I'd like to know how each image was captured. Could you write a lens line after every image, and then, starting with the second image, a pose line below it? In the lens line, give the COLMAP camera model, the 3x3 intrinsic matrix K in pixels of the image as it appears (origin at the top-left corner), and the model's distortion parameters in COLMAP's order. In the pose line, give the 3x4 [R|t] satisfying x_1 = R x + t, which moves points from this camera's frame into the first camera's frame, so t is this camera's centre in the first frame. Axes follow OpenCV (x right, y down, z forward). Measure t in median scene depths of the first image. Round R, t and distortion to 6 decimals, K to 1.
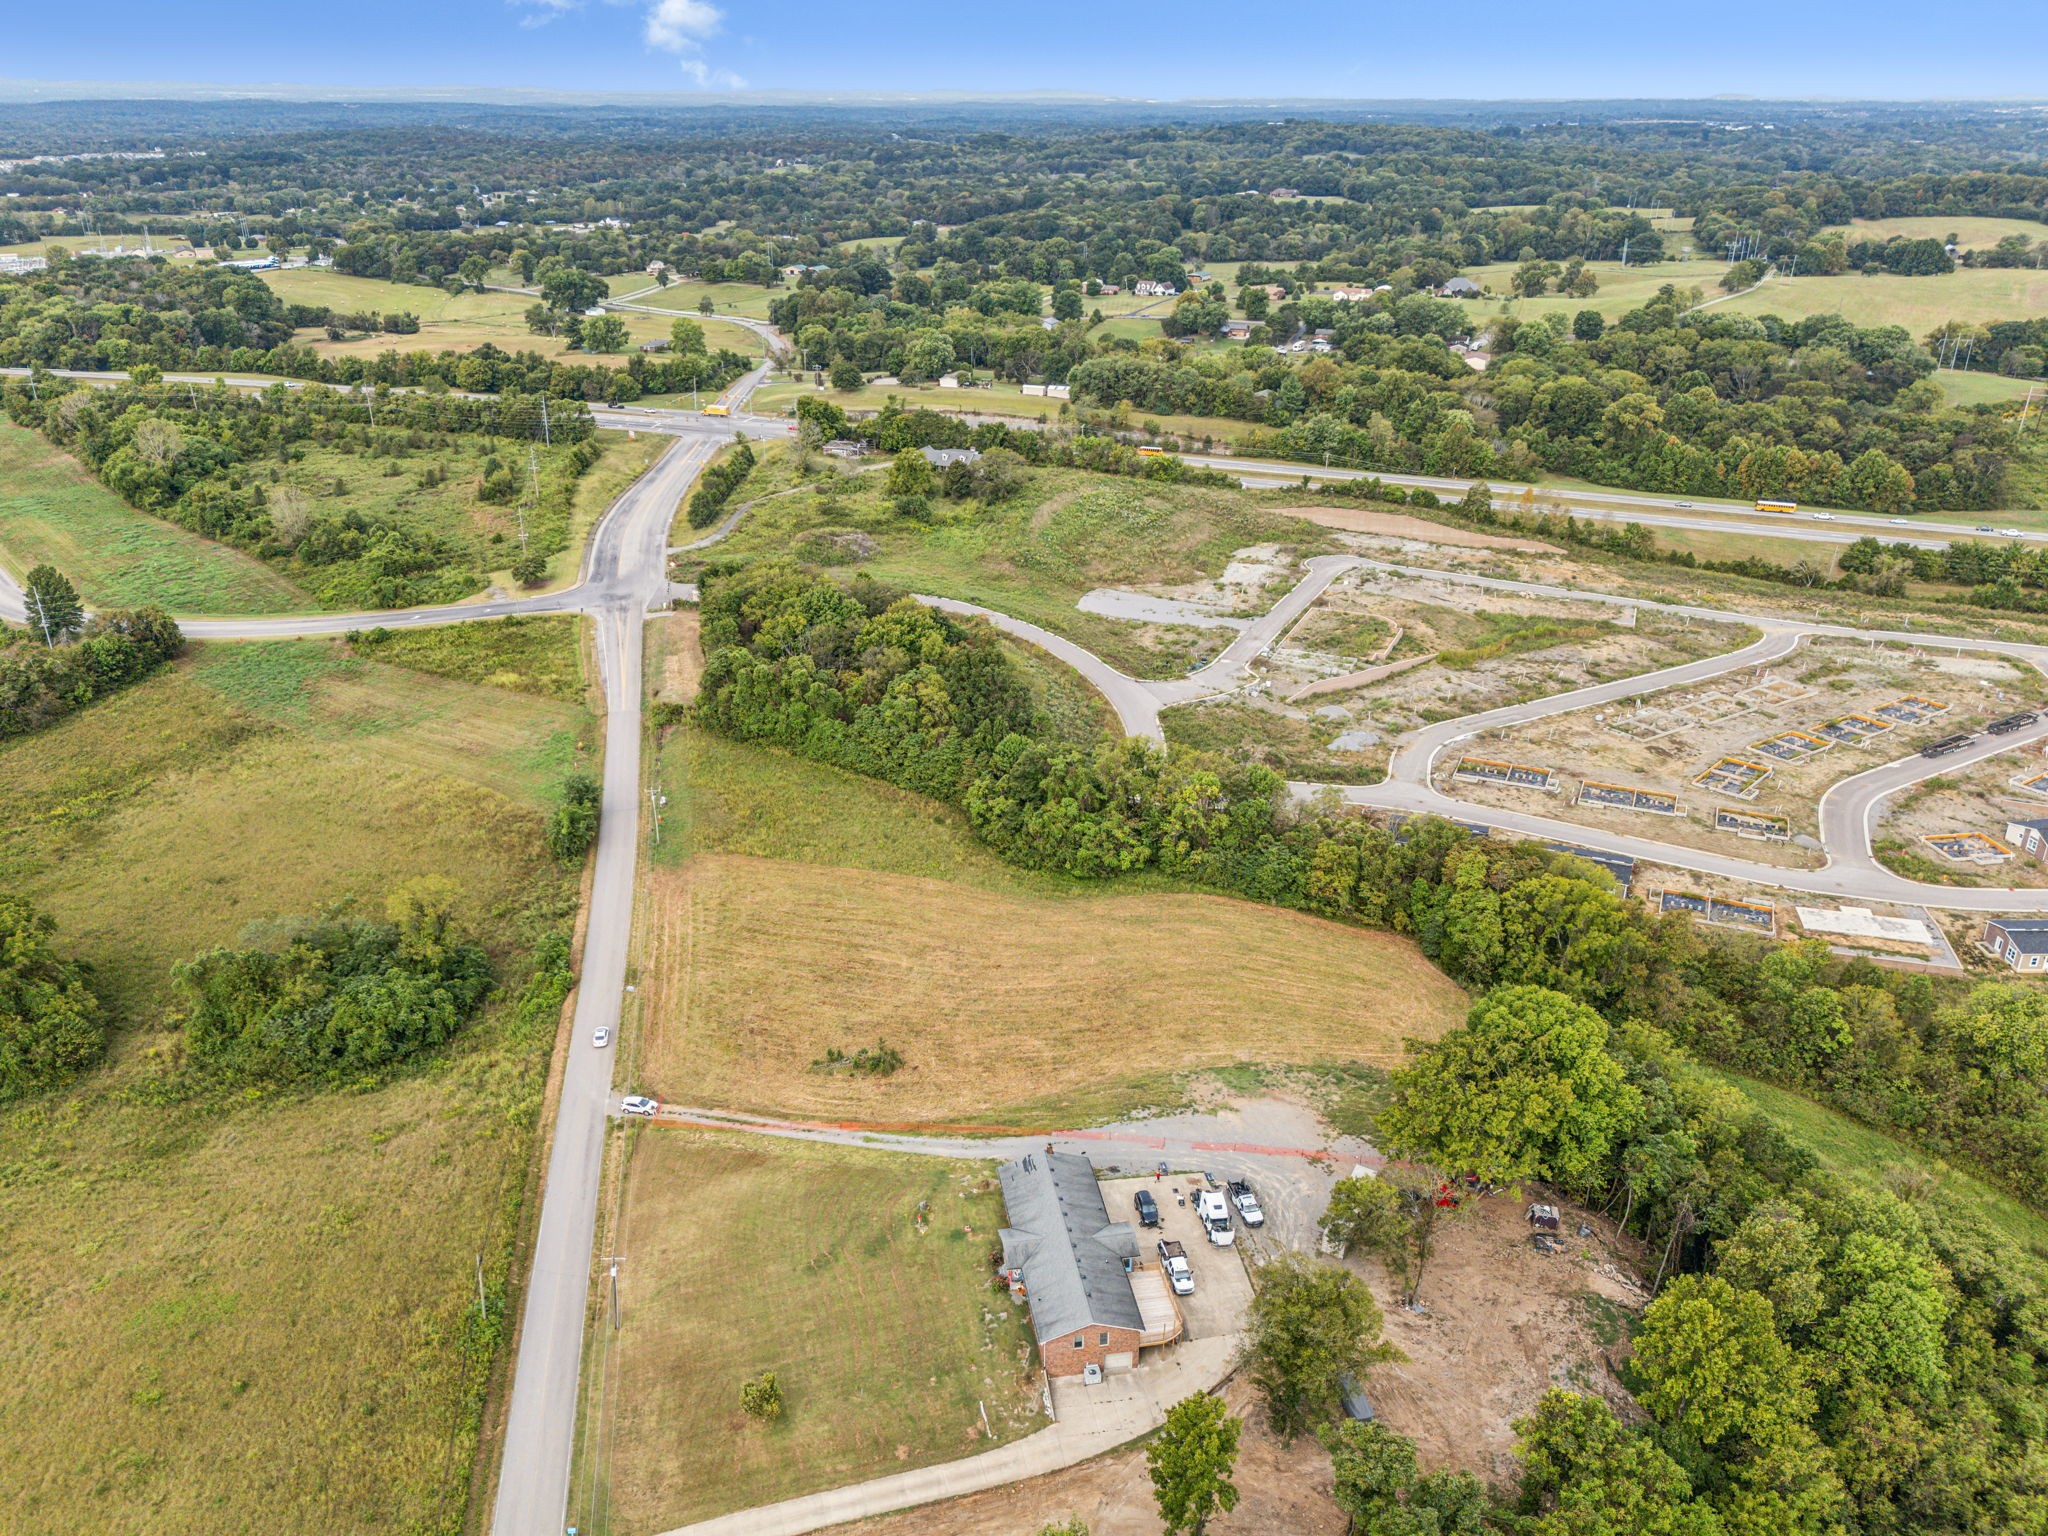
lens RADIAL K [[1530.4, 0, 1025.7], [0, 1530.4, 771.7], [0, 0, 1]] dist [0.074675, -0.075912]
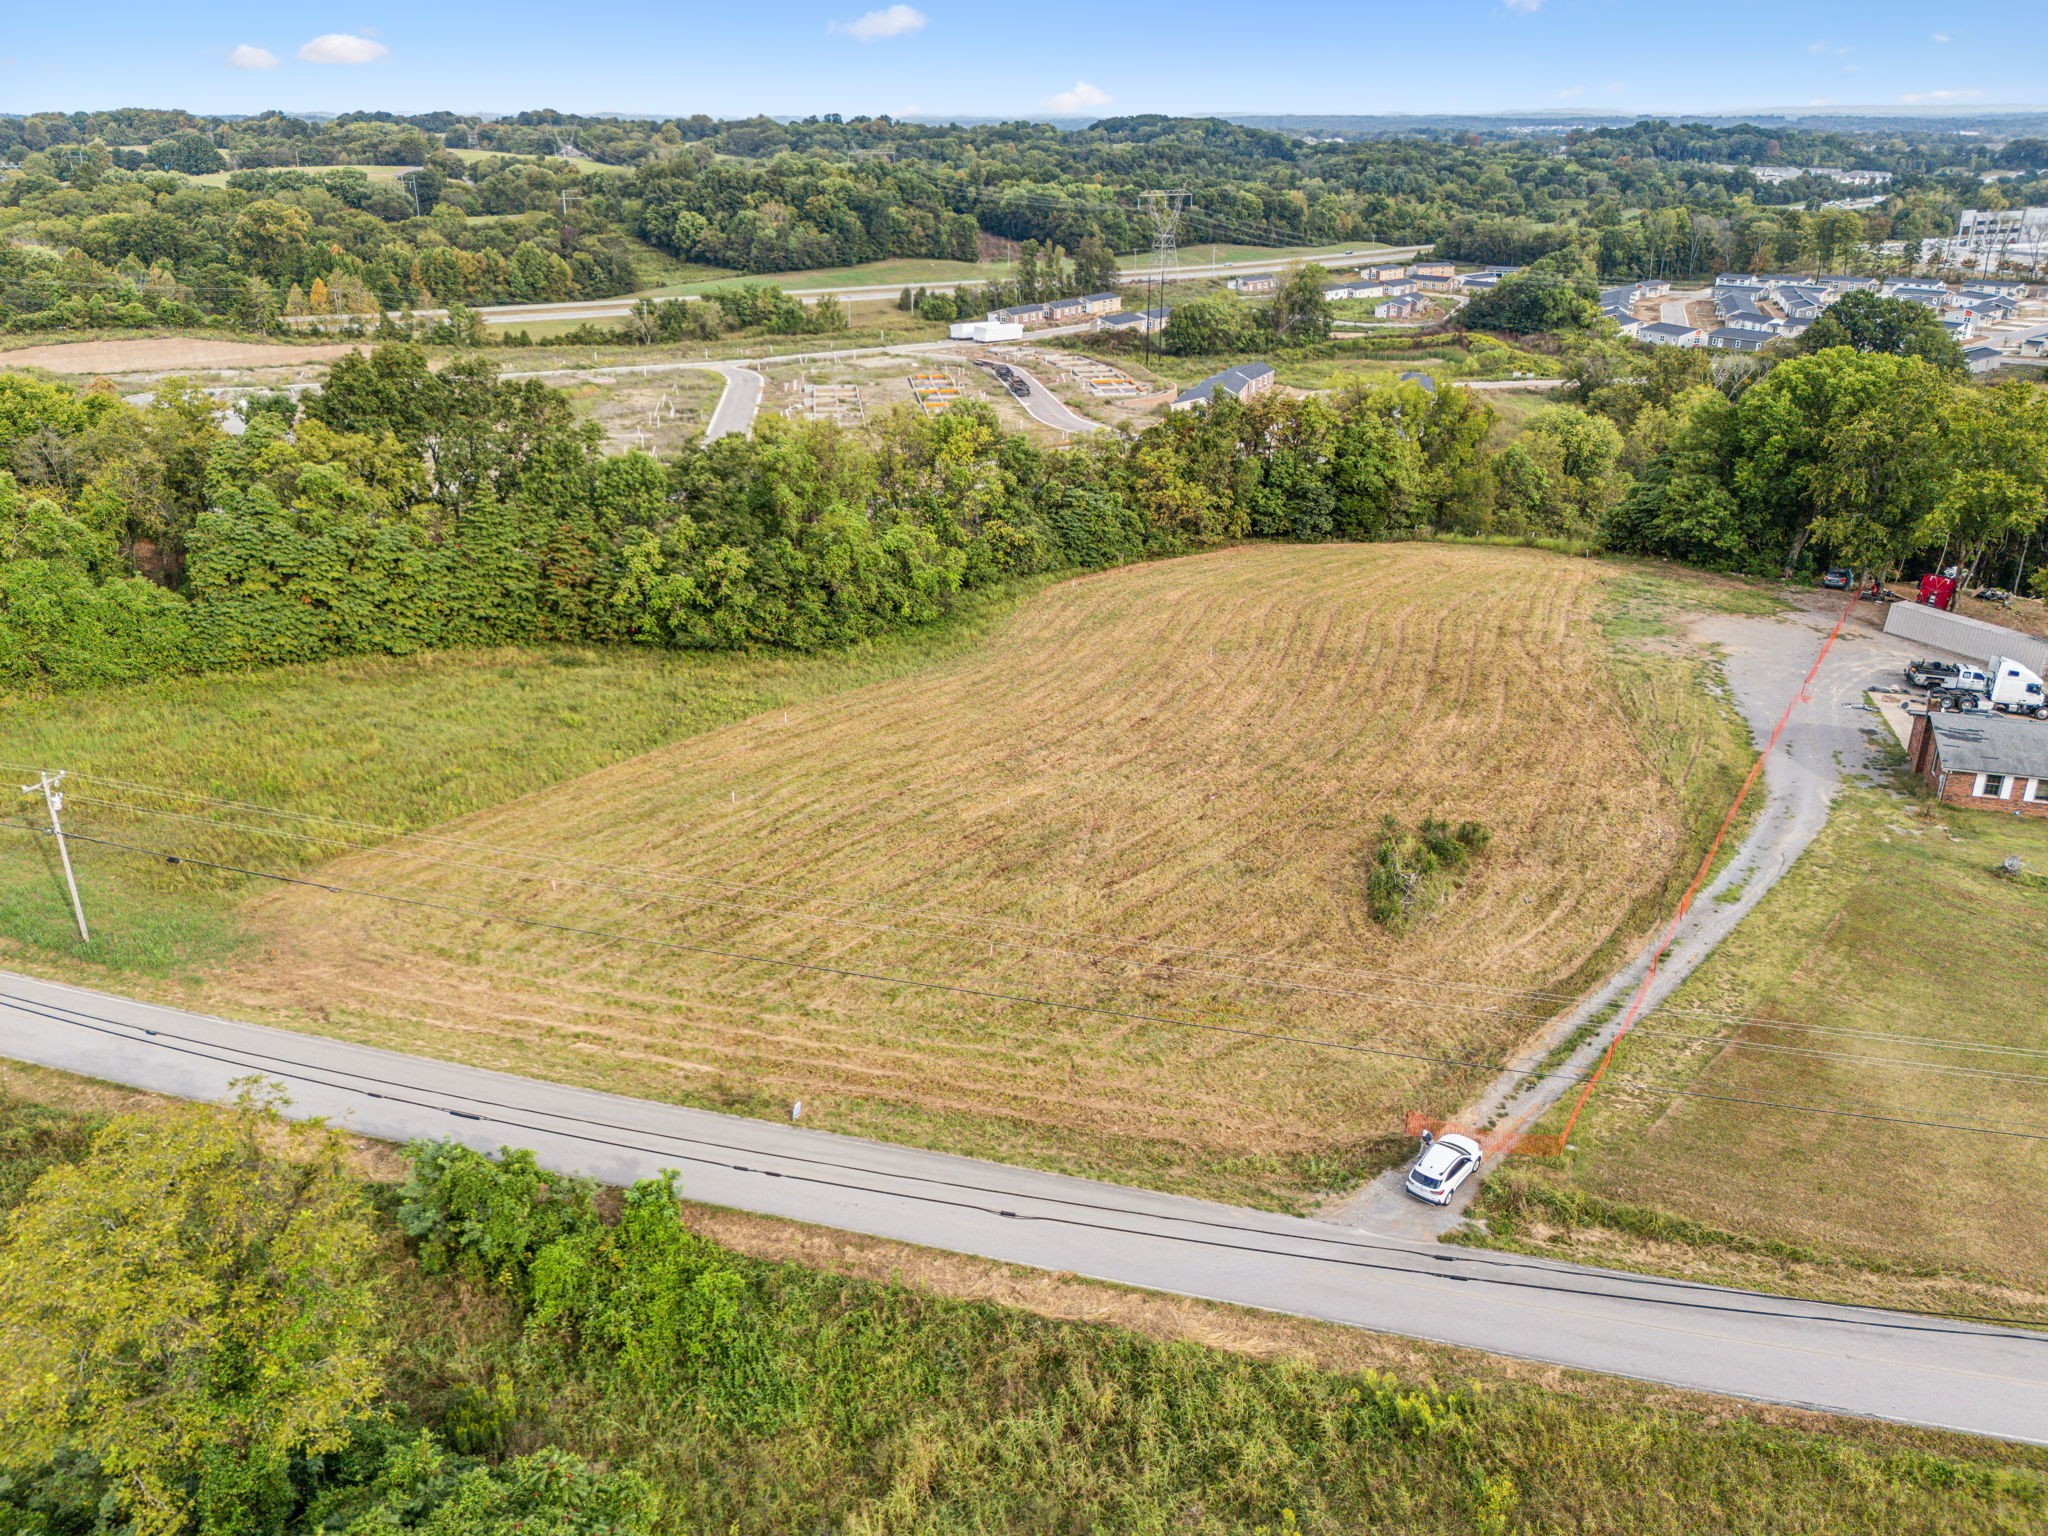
lens RADIAL K [[1530.4, 0, 1028.8], [0, 1530.4, 760.0], [0, 0, 1]] dist [0.074675, -0.075912]
pose [[0.442148, -0.348998, 0.826260, -0.232575], [0.361301, 0.912454, 0.192065, 0.010808], [-0.820955, 0.213607, 0.529533, 0.362429]]
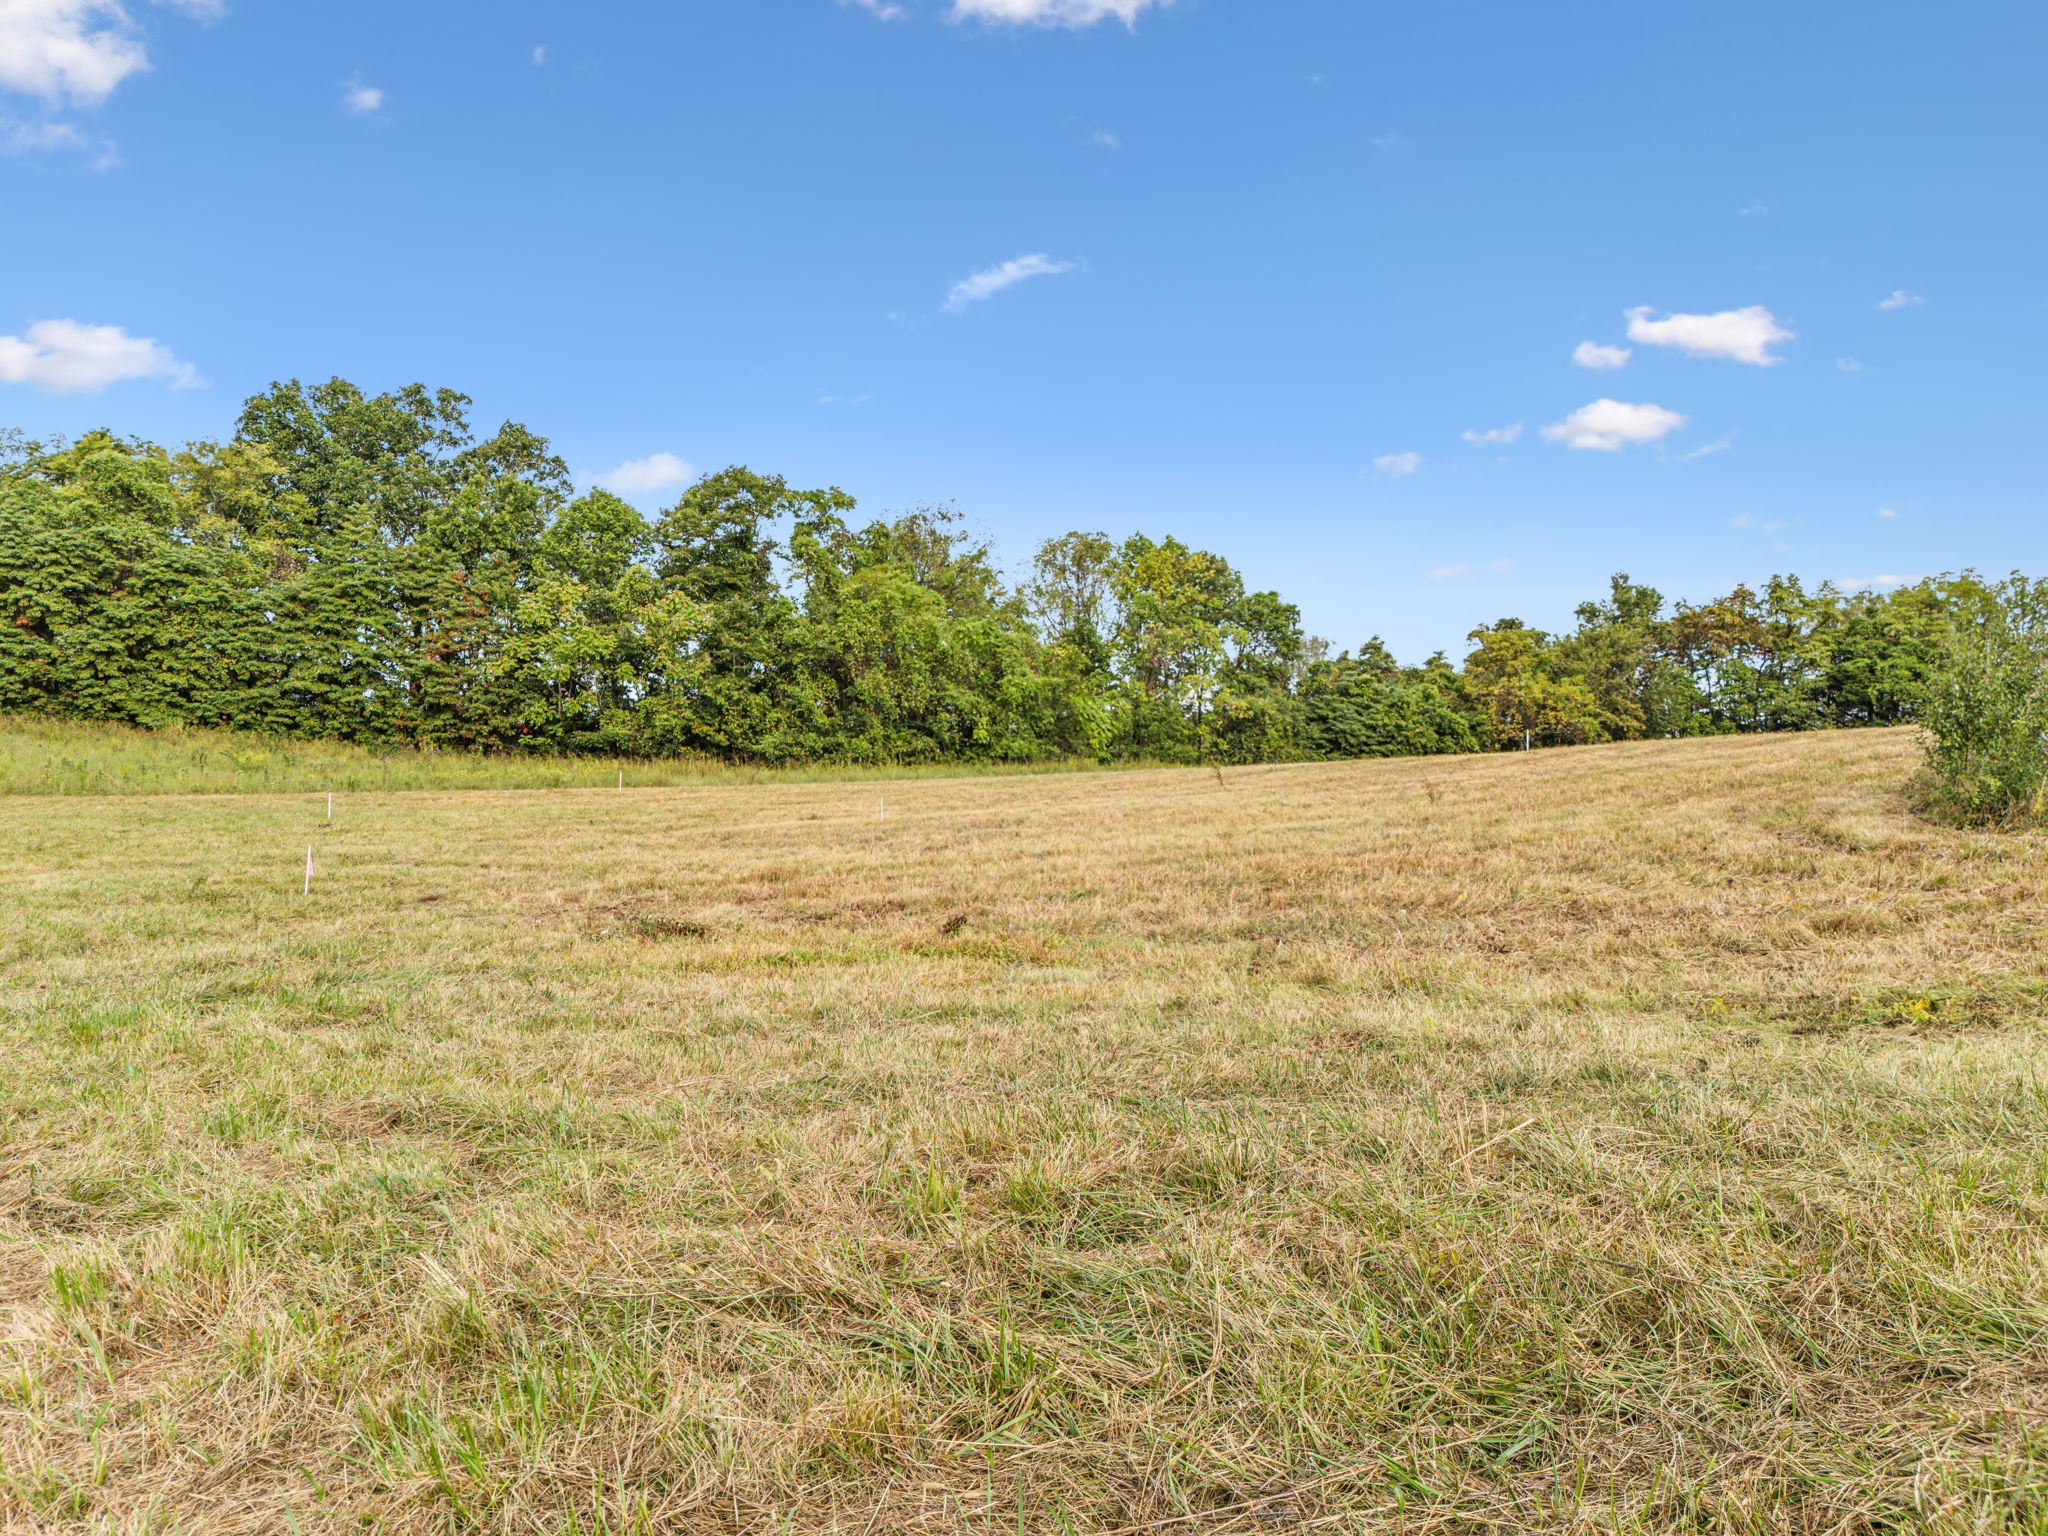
lens RADIAL K [[1530.4, 0, 1037.3], [0, 1530.4, 772.1], [0, 0, 1]] dist [0.074675, -0.075912]
pose [[0.694206, -0.006634, 0.719745, -0.104308], [0.285560, 0.920433, -0.266943, 0.084228], [-0.660707, 0.390844, 0.640865, 0.422514]]
